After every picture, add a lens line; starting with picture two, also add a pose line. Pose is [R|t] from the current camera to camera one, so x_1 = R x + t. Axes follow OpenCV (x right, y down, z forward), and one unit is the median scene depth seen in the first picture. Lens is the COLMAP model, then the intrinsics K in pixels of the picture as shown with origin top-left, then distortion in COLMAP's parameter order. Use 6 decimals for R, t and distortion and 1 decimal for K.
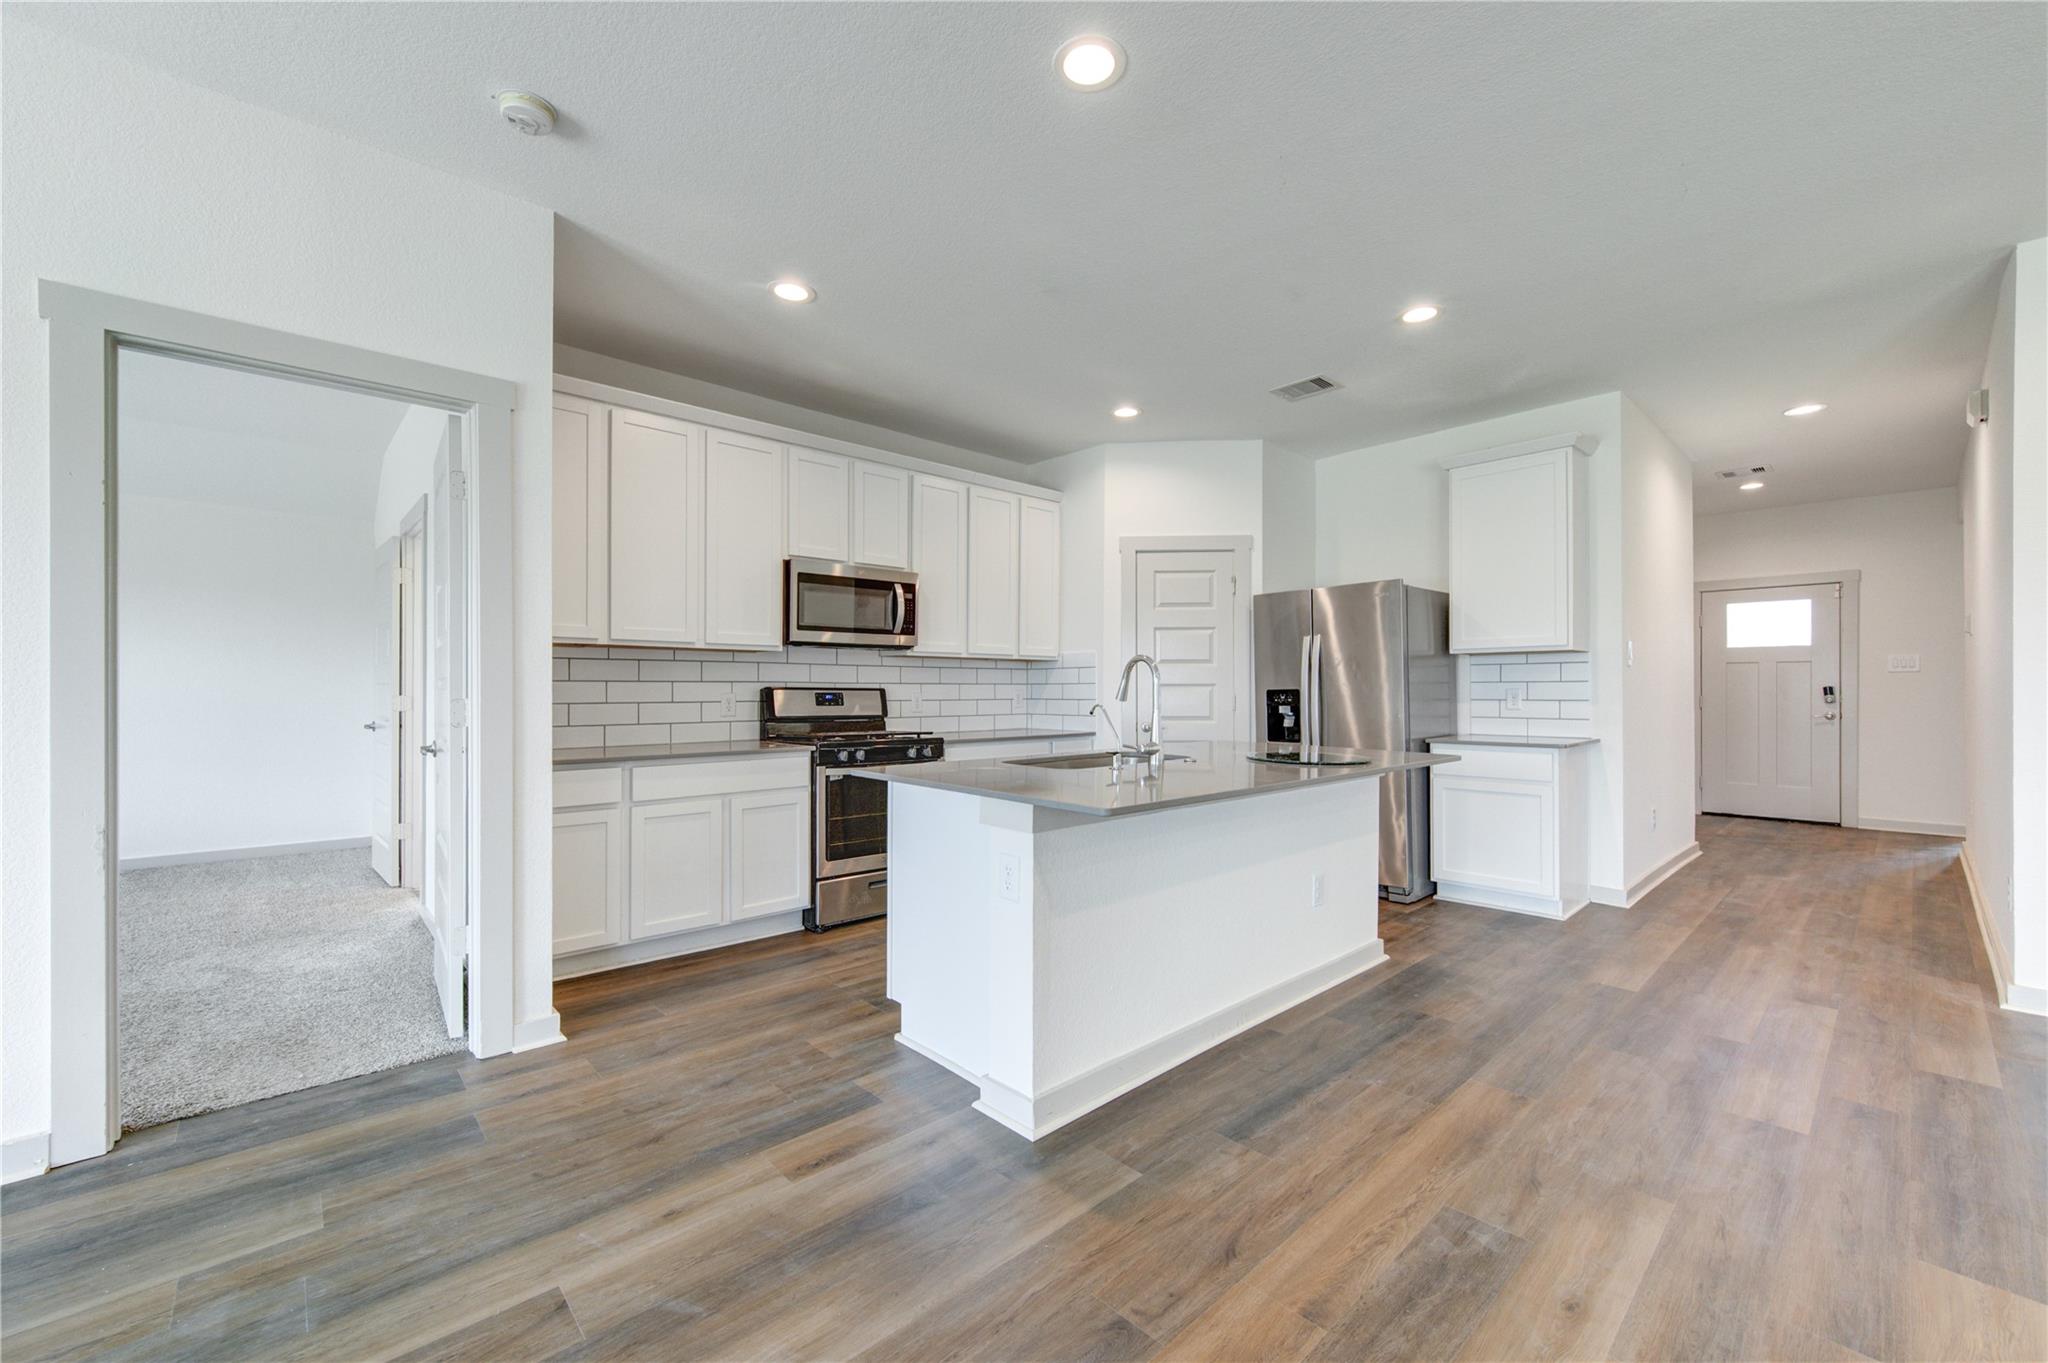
lens RADIAL K [[827.9, 0, 1022.3], [0, 827.9, 688.8], [0, 0, 1]] dist [-0.000814, -0.000415]
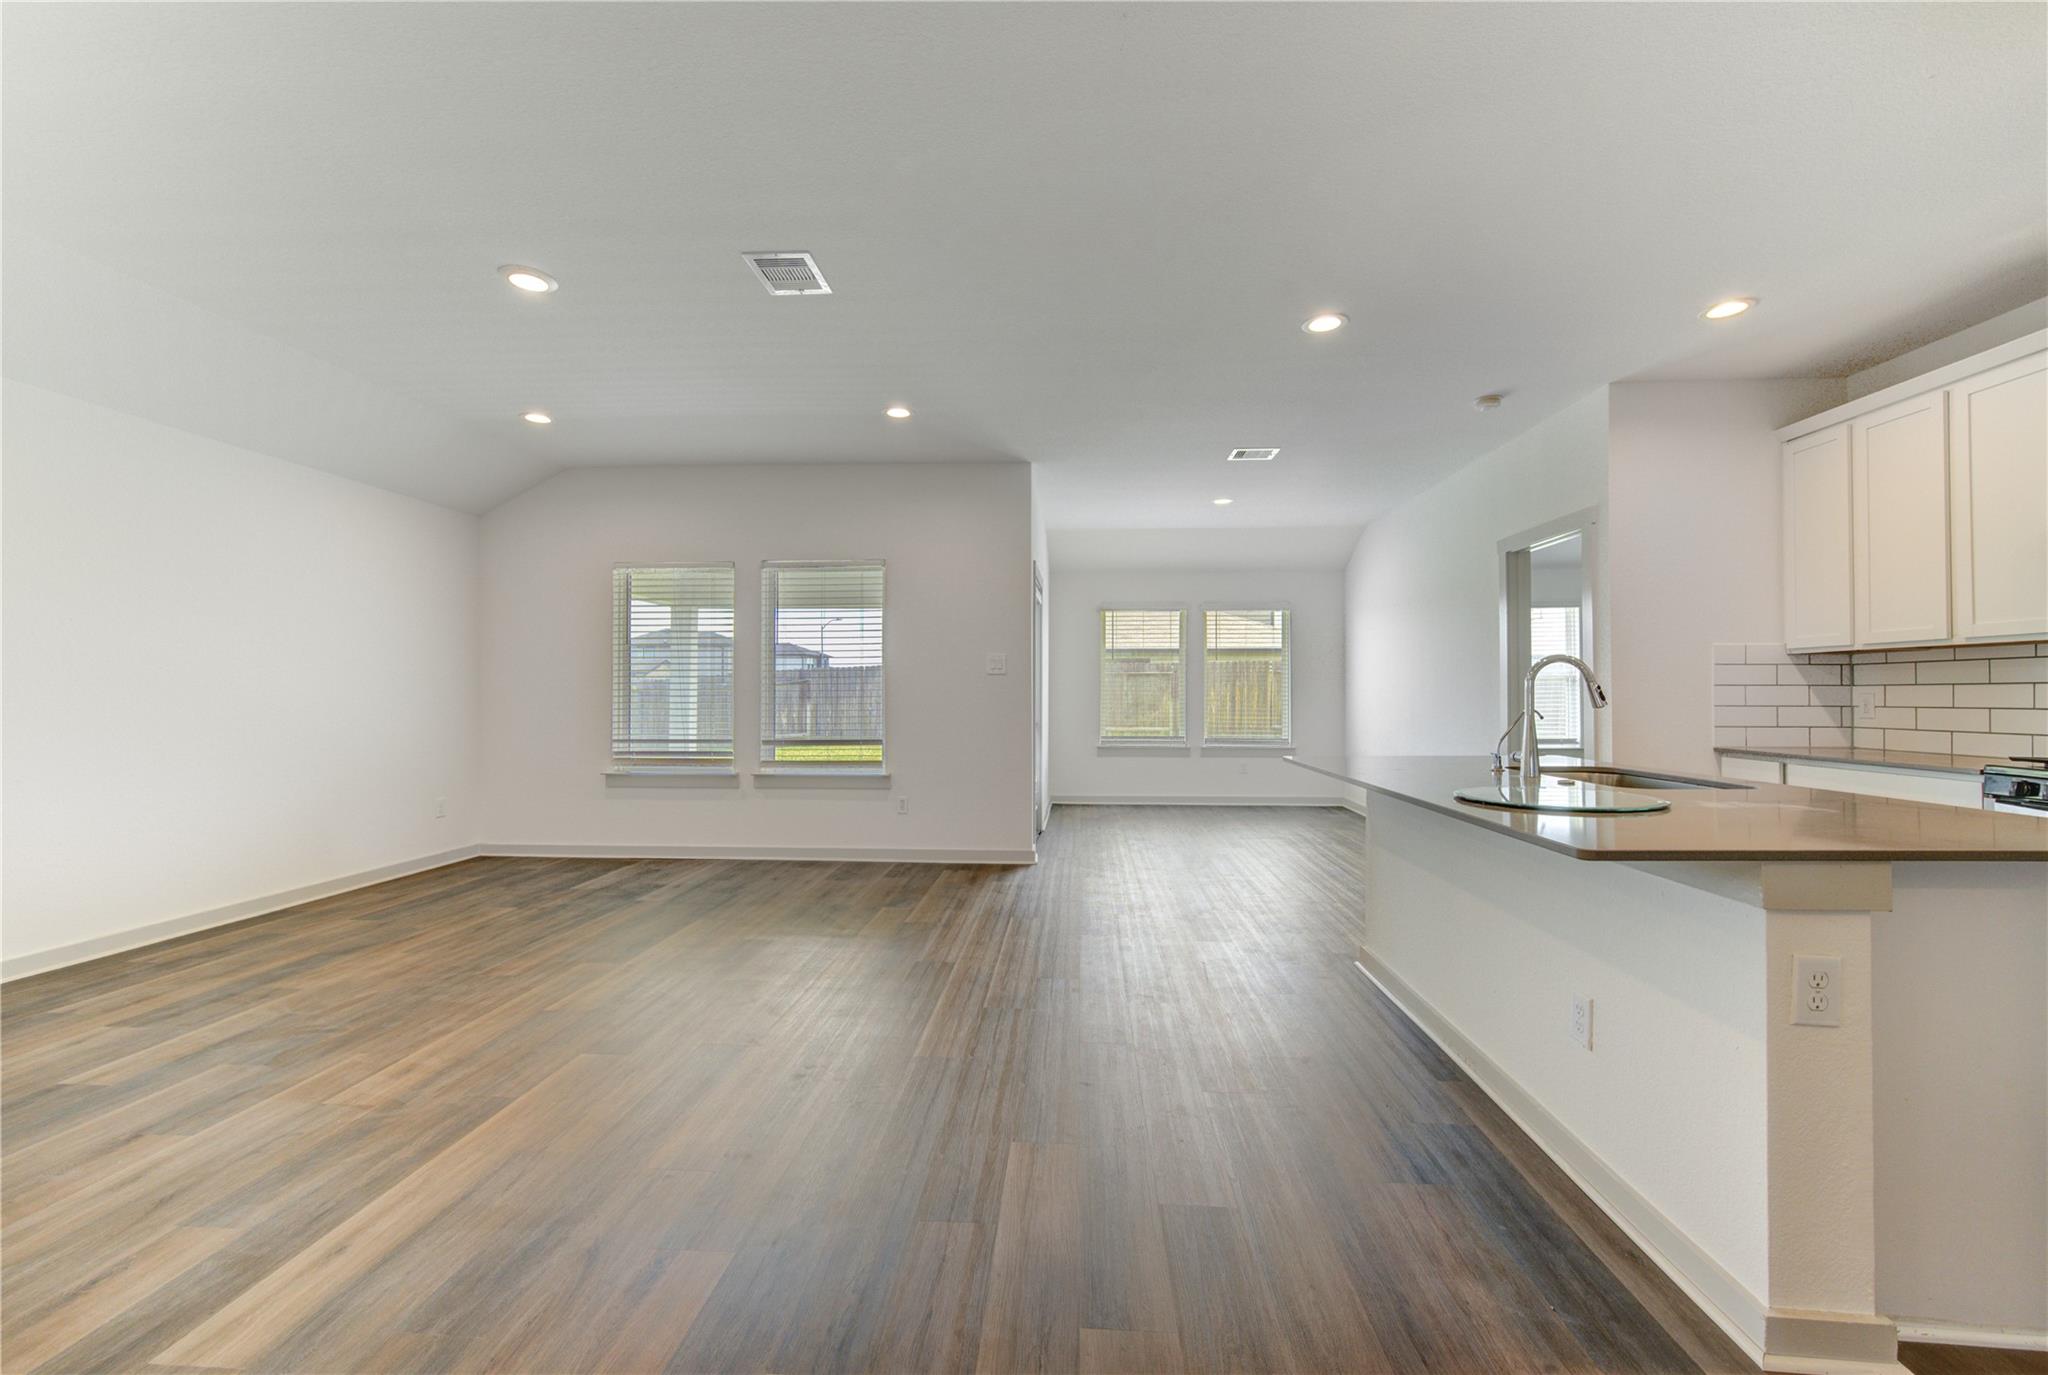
lens RADIAL K [[819.5, 0, 1030.6], [0, 819.5, 687.9], [0, 0, 1]] dist [0.000071, -0.000530]
pose [[-0.724191, -0.003656, -0.689589, 0.788823], [0.002658, 0.999964, -0.008093, -0.000411], [0.689594, -0.007694, -0.724155, 0.847117]]
